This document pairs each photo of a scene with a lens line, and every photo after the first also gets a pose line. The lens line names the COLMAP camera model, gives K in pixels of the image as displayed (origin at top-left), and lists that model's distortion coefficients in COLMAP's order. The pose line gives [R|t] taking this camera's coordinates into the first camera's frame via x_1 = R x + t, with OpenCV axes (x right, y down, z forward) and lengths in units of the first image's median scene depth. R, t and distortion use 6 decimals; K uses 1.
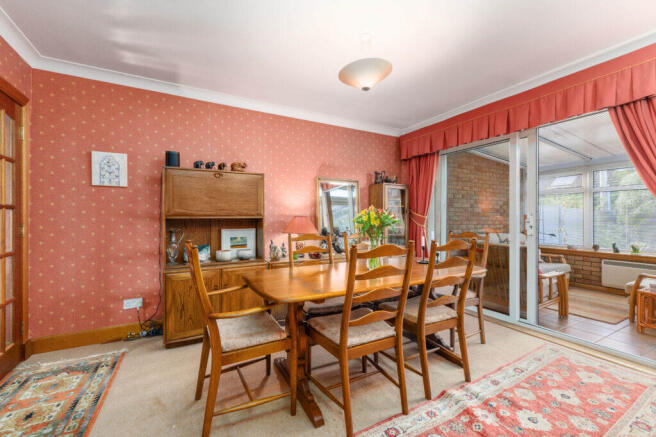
lens RADIAL K [[277.8, 0, 330.2], [0, 277.8, 215.2], [0, 0, 1]] dist [0.006702, -0.000209]
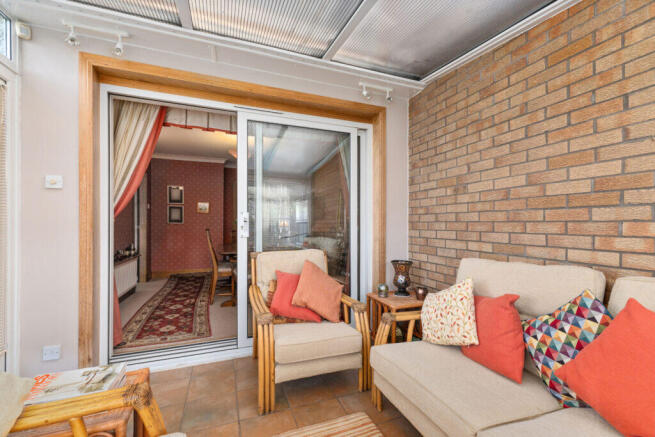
lens RADIAL K [[280.6, 0, 326.2], [0, 280.6, 226.3], [0, 0, 1]] dist [0.007654, 0.000156]
pose [[-0.136671, 0.002902, -0.990612, 0.971151], [0.000359, 0.999996, 0.002880, 0.024976], [0.990616, 0.000038, -0.136672, 0.867232]]
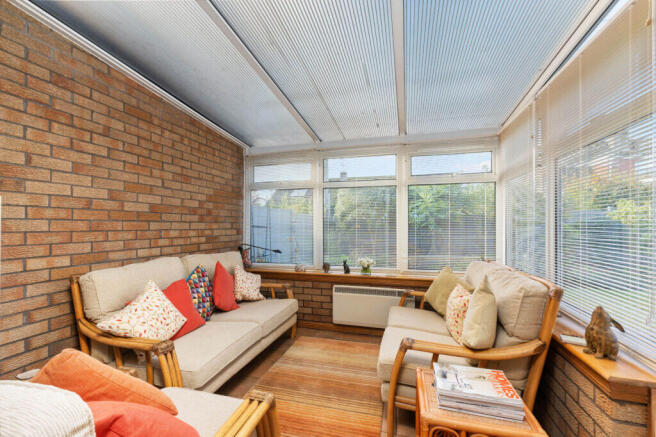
lens RADIAL K [[281.0, 0, 326.7], [0, 281.0, 226.3], [0, 0, 1]] dist [0.007654, 0.000156]
pose [[0.700001, -0.008661, 0.714089, 0.469710], [0.001613, 0.999943, 0.010547, 0.008250], [-0.714140, -0.006231, 0.699975, 0.528280]]
